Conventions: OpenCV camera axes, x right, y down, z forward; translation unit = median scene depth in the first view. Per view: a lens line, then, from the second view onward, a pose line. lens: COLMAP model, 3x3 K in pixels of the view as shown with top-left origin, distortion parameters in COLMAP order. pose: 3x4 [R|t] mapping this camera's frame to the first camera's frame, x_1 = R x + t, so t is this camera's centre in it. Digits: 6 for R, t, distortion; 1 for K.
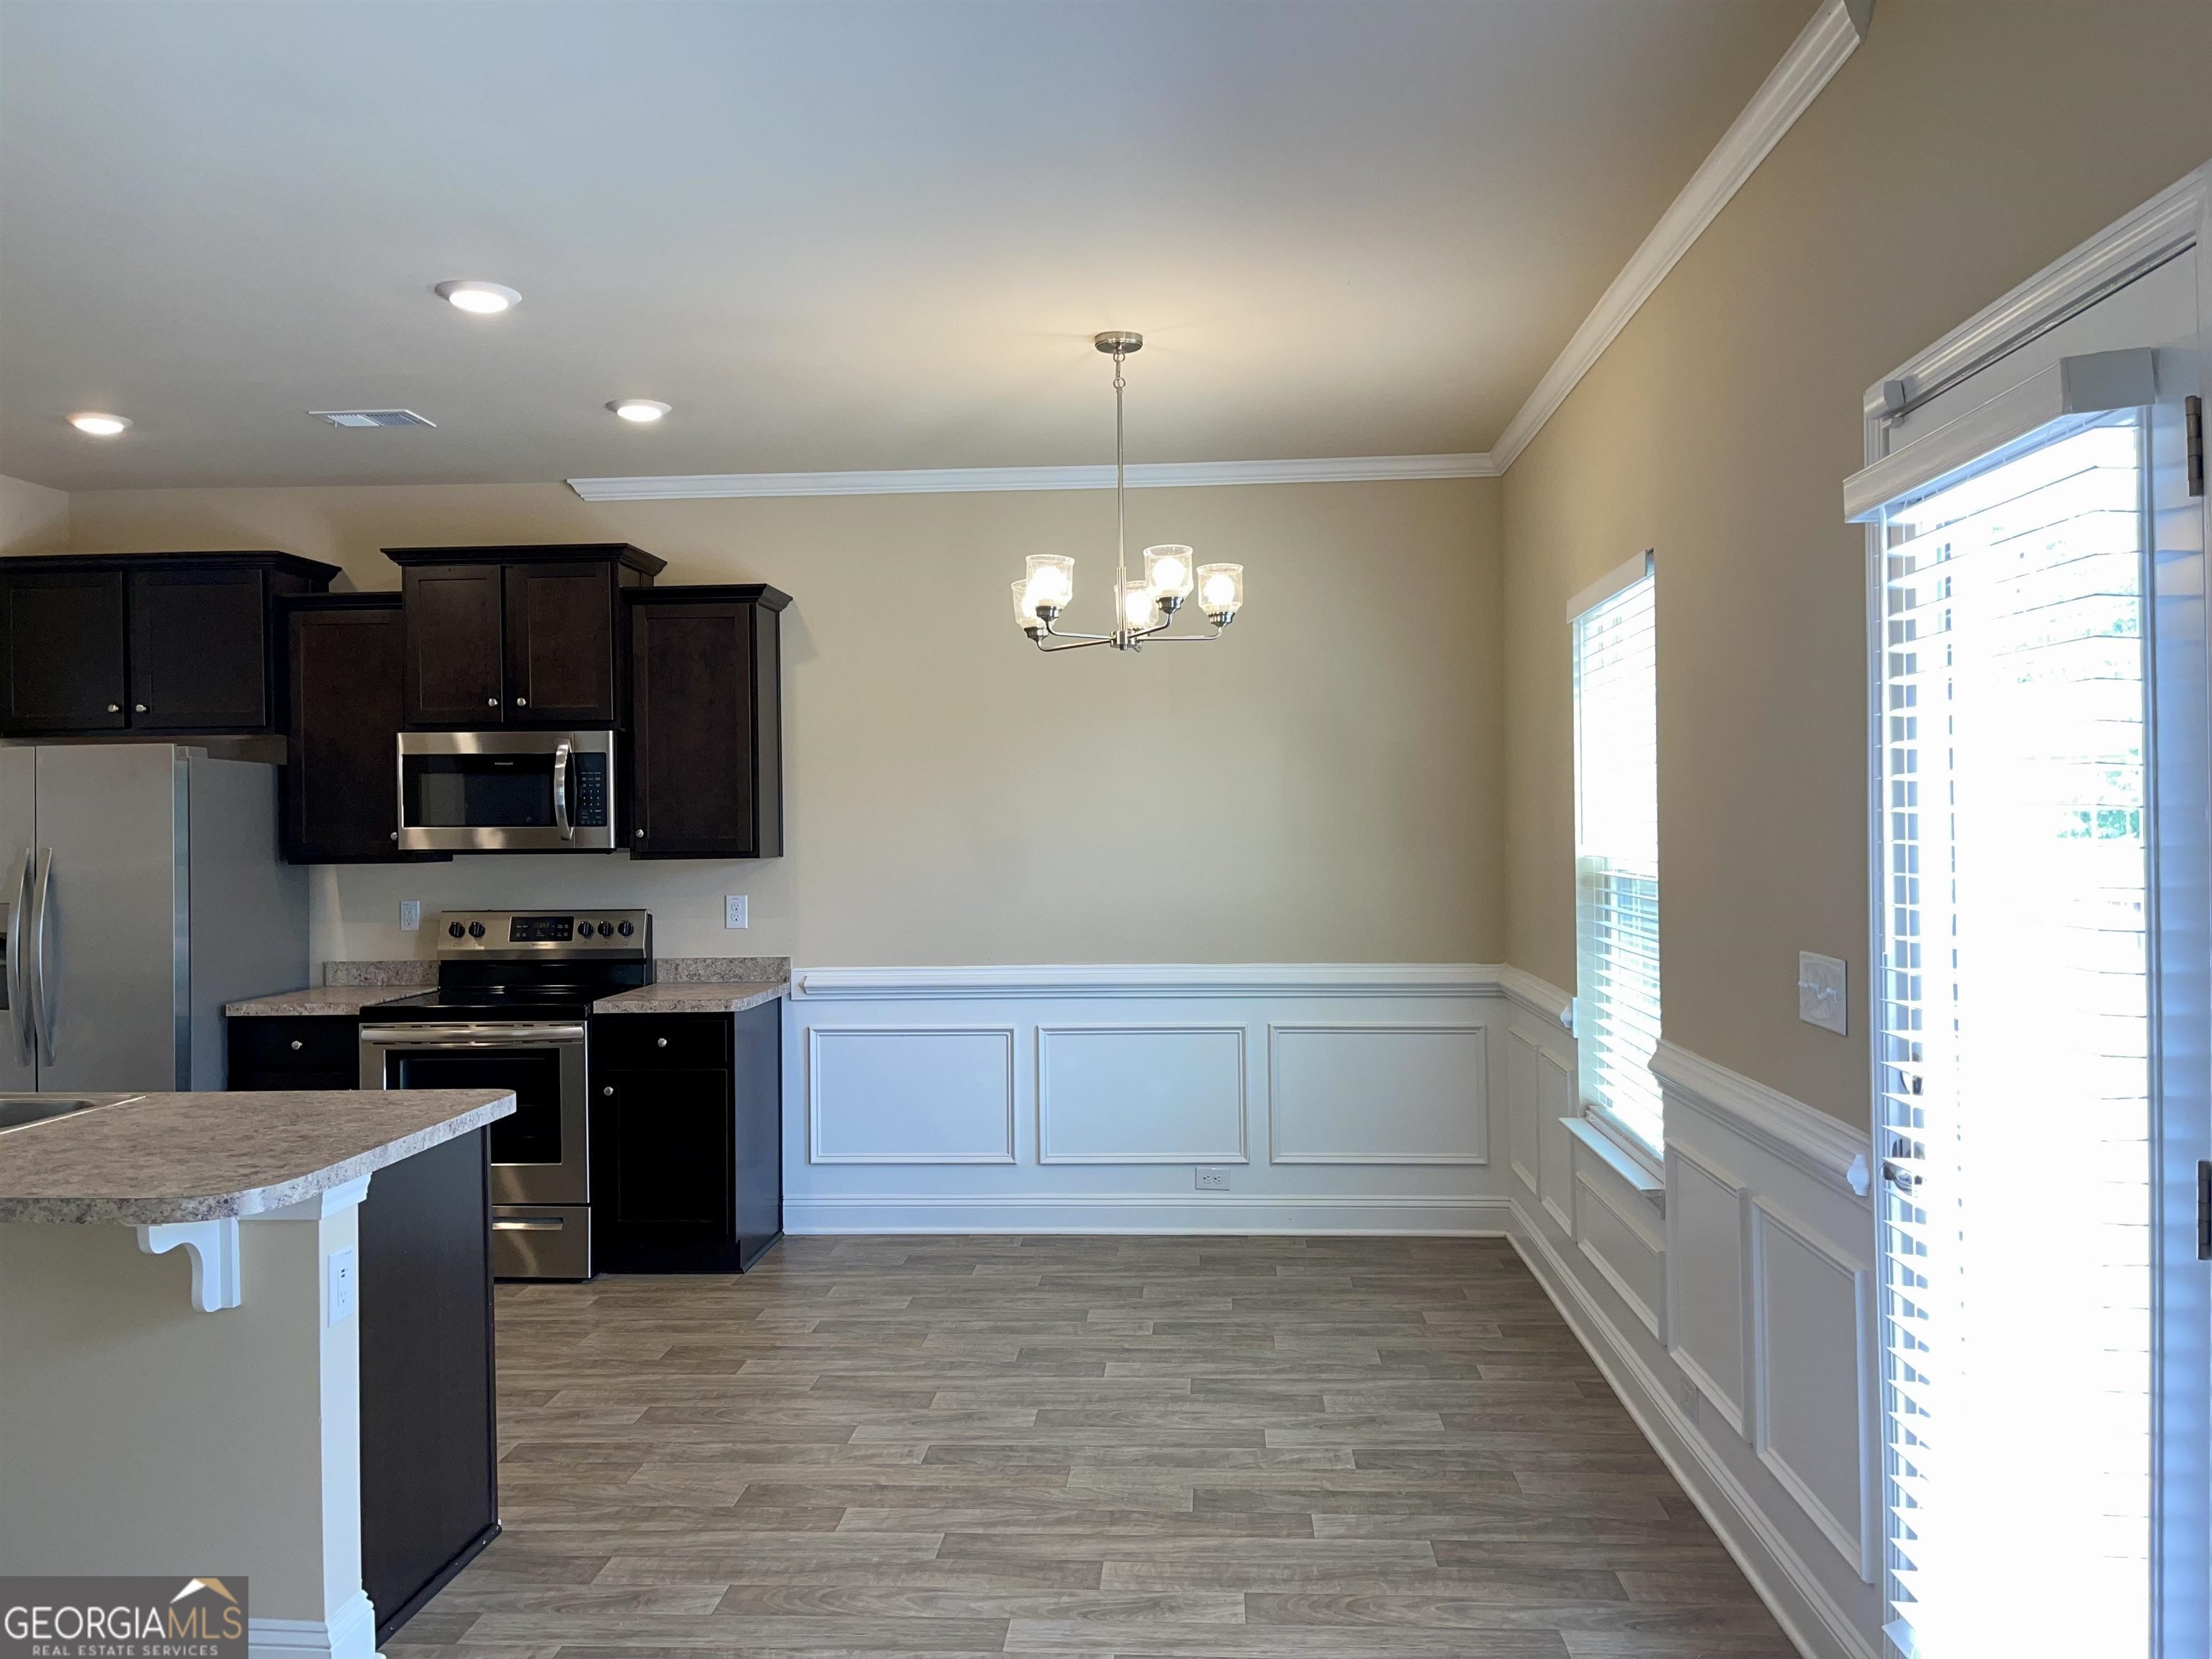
lens RADIAL K [[1686.1, 0, 1106.0], [0, 1686.1, 829.5], [0, 0, 1]] dist [0.043212, -0.001286]
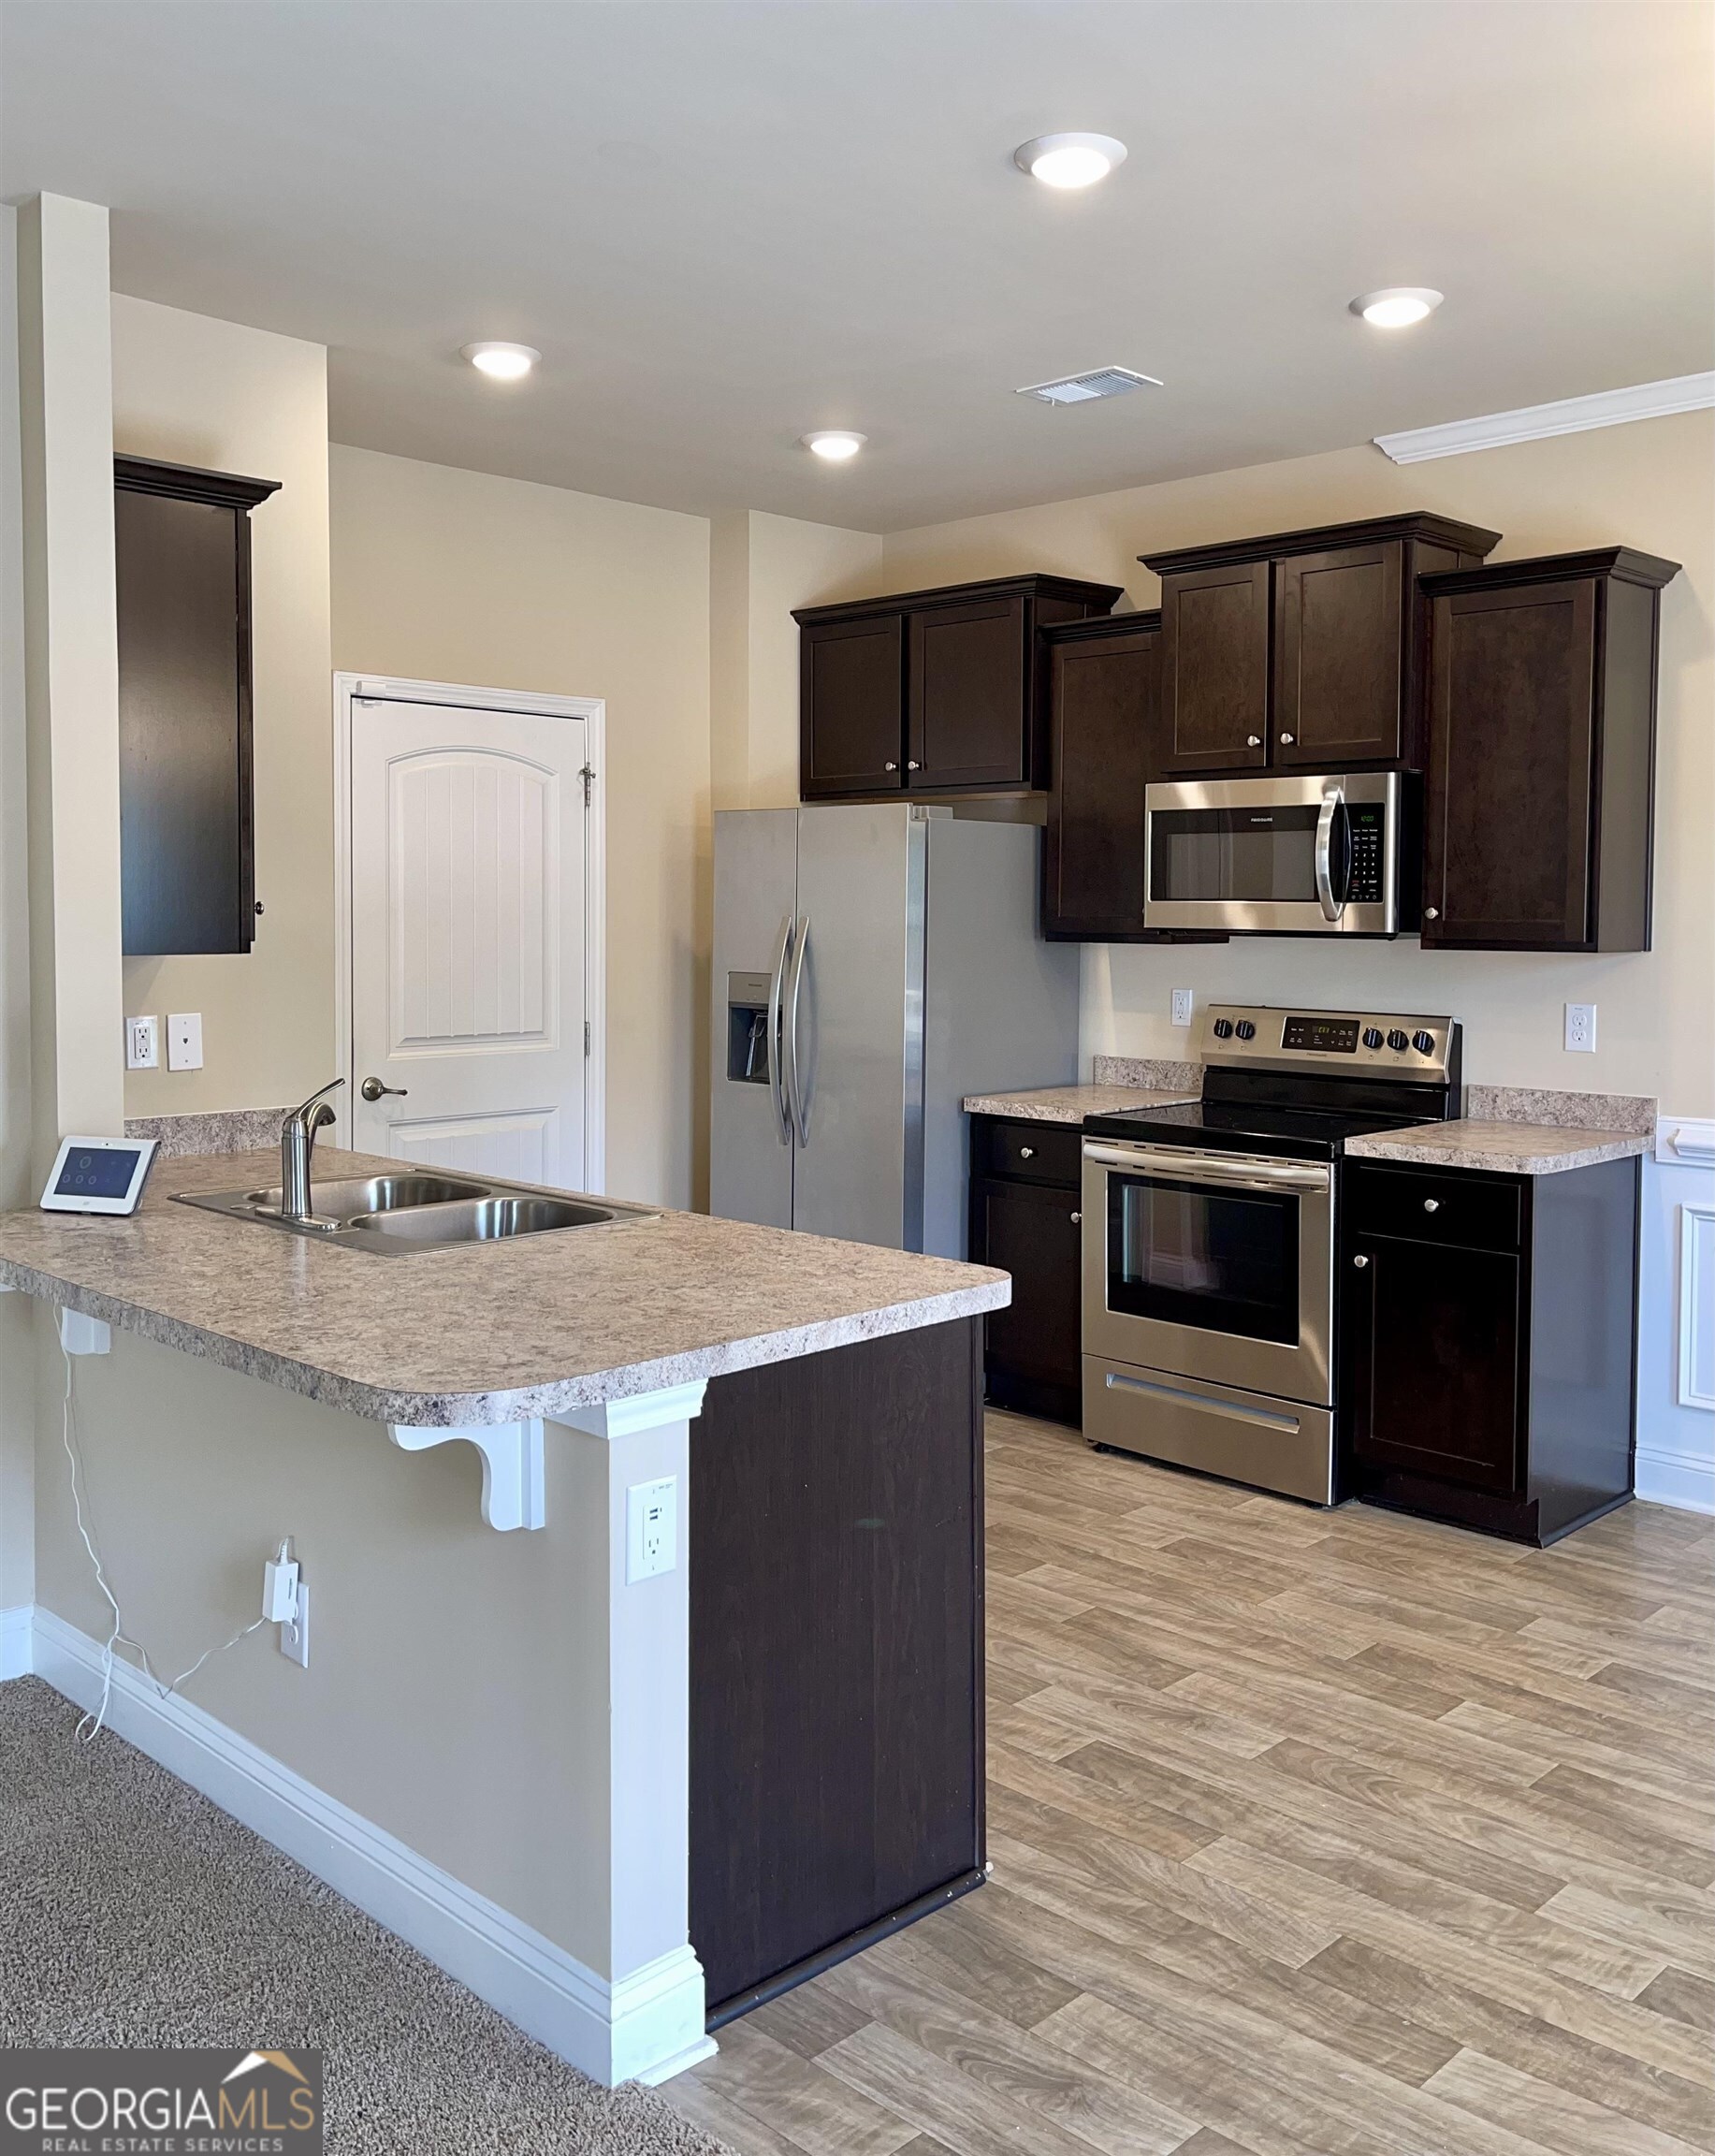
lens RADIAL K [[1852.2, 0, 860.1], [0, 1852.2, 988.4], [0, 0, 1]] dist [0.091350, -0.134543]
pose [[0.757031, 0.046604, -0.651715, 0.067202], [-0.016622, 0.998504, 0.052096, -0.003351], [0.653167, -0.028606, 0.756673, 0.244953]]
